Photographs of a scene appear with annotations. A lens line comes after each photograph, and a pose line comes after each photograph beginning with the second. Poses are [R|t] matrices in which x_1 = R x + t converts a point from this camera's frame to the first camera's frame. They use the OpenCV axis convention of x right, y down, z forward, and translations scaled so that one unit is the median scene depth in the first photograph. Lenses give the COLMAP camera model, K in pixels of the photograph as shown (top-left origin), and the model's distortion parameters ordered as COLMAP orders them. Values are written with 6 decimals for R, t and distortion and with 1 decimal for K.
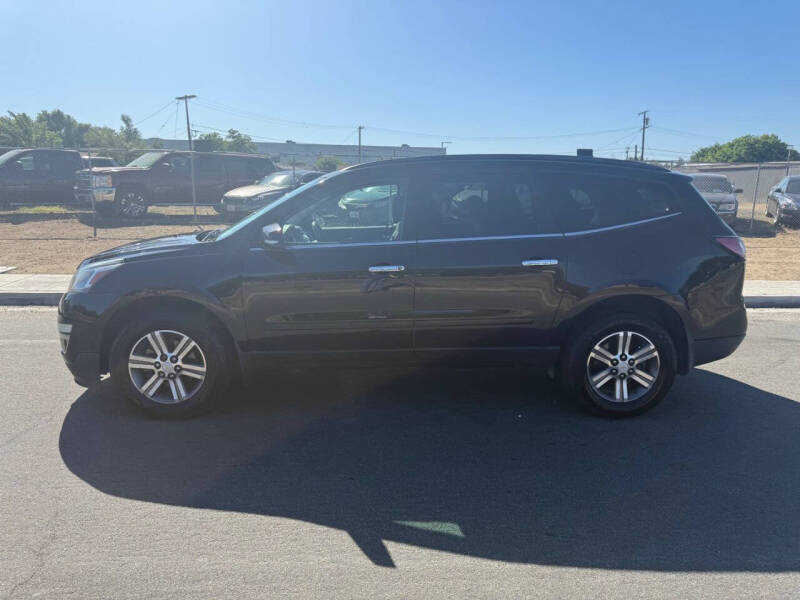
lens RADIAL K [[567.4, 0, 396.8], [0, 567.4, 303.3], [0, 0, 1]] dist [0.040447, -0.051354]
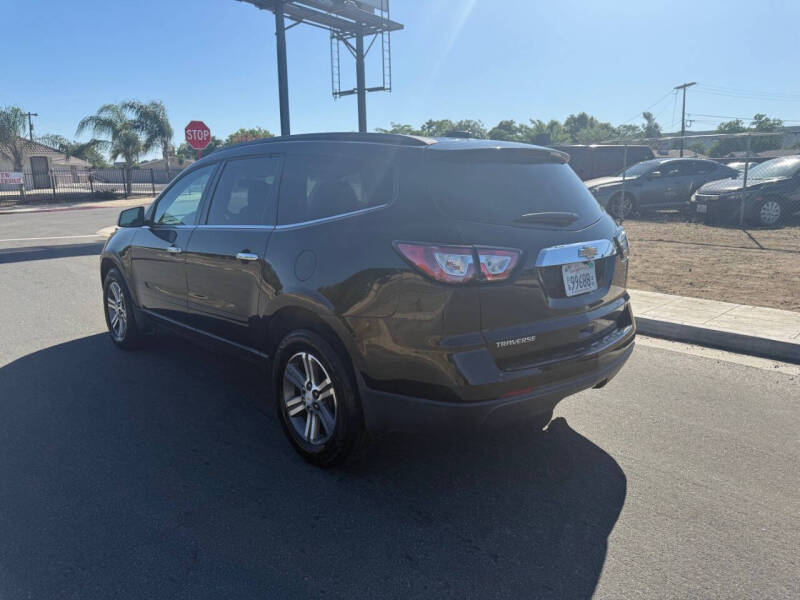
lens RADIAL K [[567.4, 0, 401.4], [0, 567.4, 300.5], [0, 0, 1]] dist [0.040447, -0.051354]
pose [[0.656831, 0.136537, -0.741574, 1.043449], [-0.133837, 0.988964, 0.063543, -0.087849], [0.742066, 0.057513, 0.667855, 0.565304]]
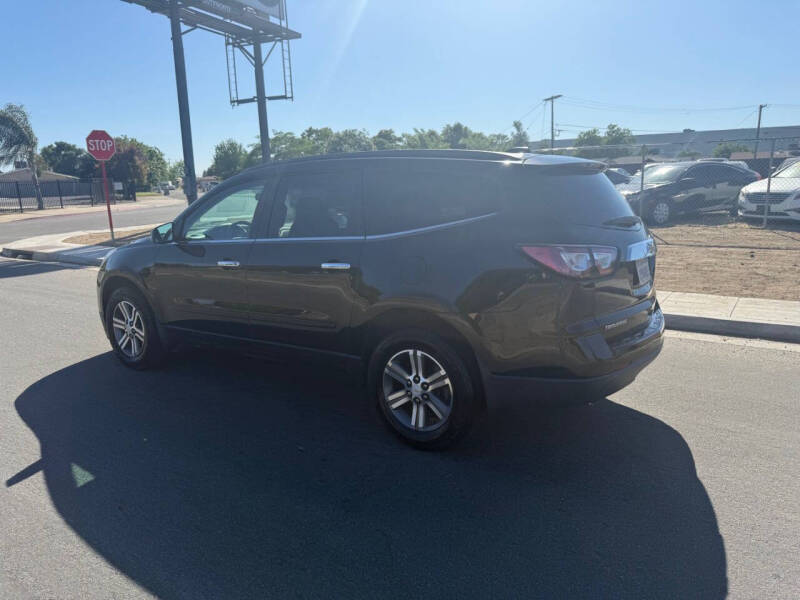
lens RADIAL K [[567.4, 0, 399.3], [0, 567.4, 311.3], [0, 0, 1]] dist [0.040447, -0.051354]
pose [[0.795502, 0.096239, -0.598260, 0.882321], [-0.085715, 0.995251, 0.046127, -0.045693], [0.599858, 0.014586, 0.799974, 0.292587]]
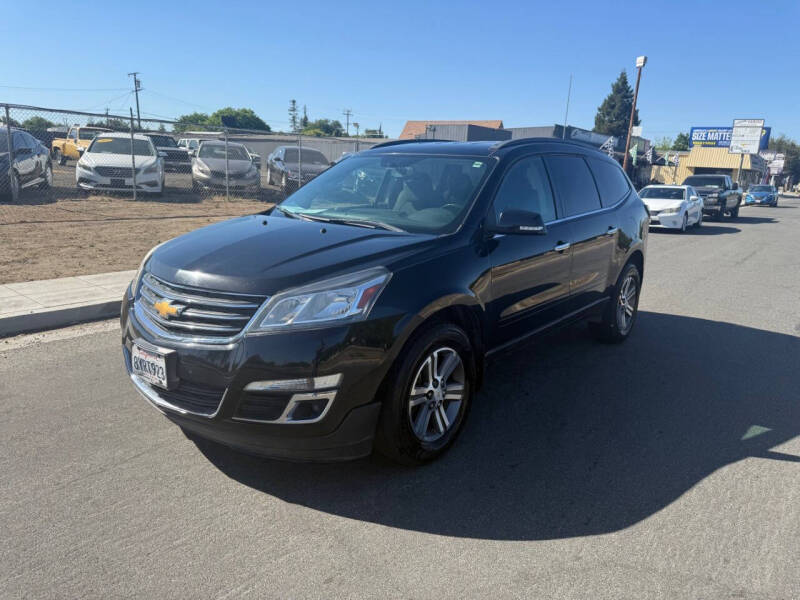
lens RADIAL K [[567.4, 0, 403.6], [0, 567.4, 298.8], [0, 0, 1]] dist [0.040447, -0.051354]
pose [[0.651610, -0.155263, 0.742494, -0.968710], [0.116783, 0.987692, 0.104048, -0.104282], [-0.749510, 0.018912, 0.661722, 0.492594]]
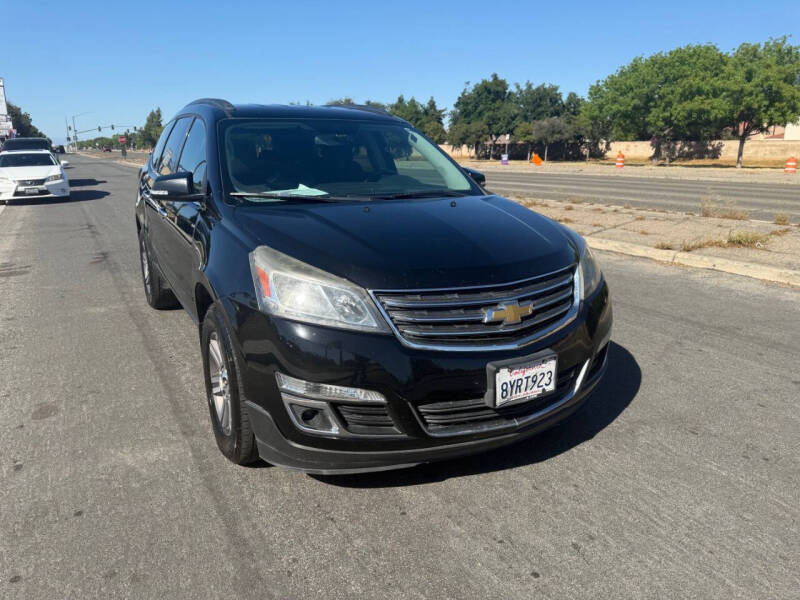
lens RADIAL K [[567.4, 0, 394.7], [0, 567.4, 306.6], [0, 0, 1]] dist [0.040447, -0.051354]
pose [[-0.443851, -0.253444, 0.859513, -1.092694], [0.165508, 0.919482, 0.356595, -0.292501], [-0.880684, 0.300532, -0.366166, 1.510240]]
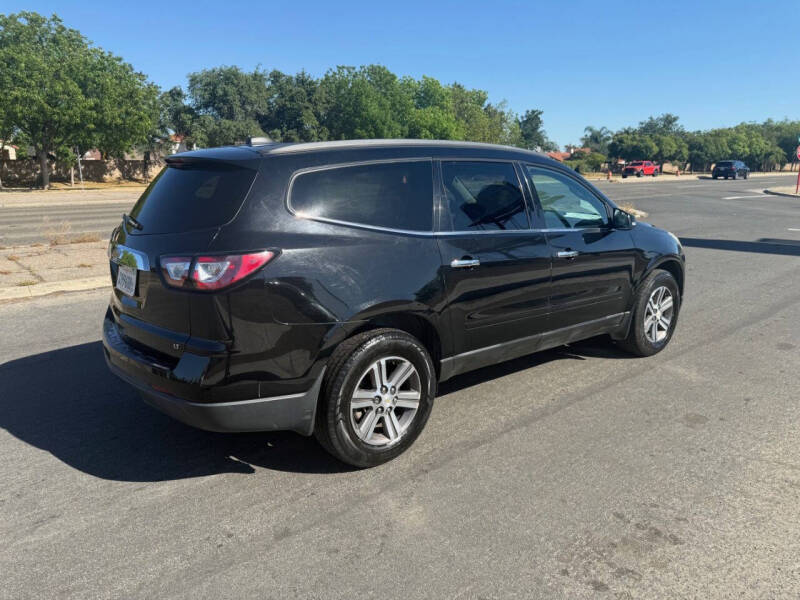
lens RADIAL K [[567.4, 0, 395.5], [0, 567.4, 295.1], [0, 0, 1]] dist [0.040447, -0.051354]
pose [[-0.797254, 0.118063, -0.591986, 0.860314], [-0.127402, 0.925687, 0.356192, -0.420543], [0.590046, 0.359396, -0.722966, 2.051482]]
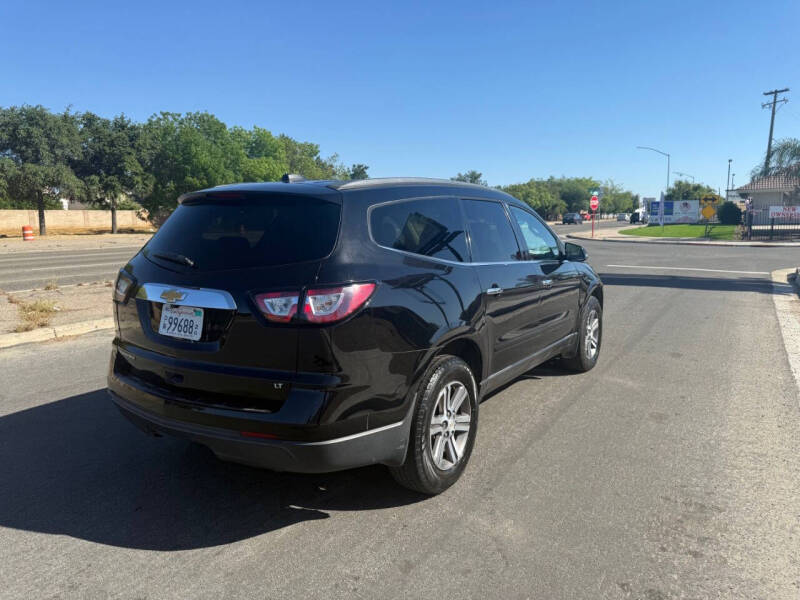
lens RADIAL K [[567.4, 0, 404.7], [0, 567.4, 298.6], [0, 0, 1]] dist [0.040447, -0.051354]
pose [[-0.568731, 0.103513, -0.815984, 1.117111], [-0.163439, 0.958046, 0.235449, -0.354305], [0.806122, 0.267271, -0.527952, 1.846339]]
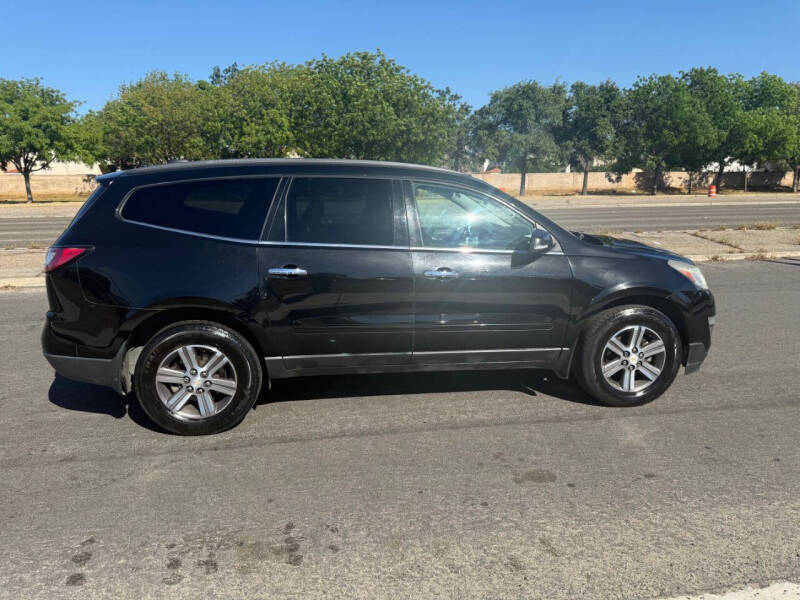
lens RADIAL K [[567.4, 0, 404.9], [0, 567.4, 303.5], [0, 0, 1]] dist [0.040447, -0.051354]
pose [[-0.993178, 0.014344, -0.115727, 0.156614], [-0.032573, 0.918780, 0.393424, -0.500144], [0.111971, 0.394509, -0.912044, 2.377267]]
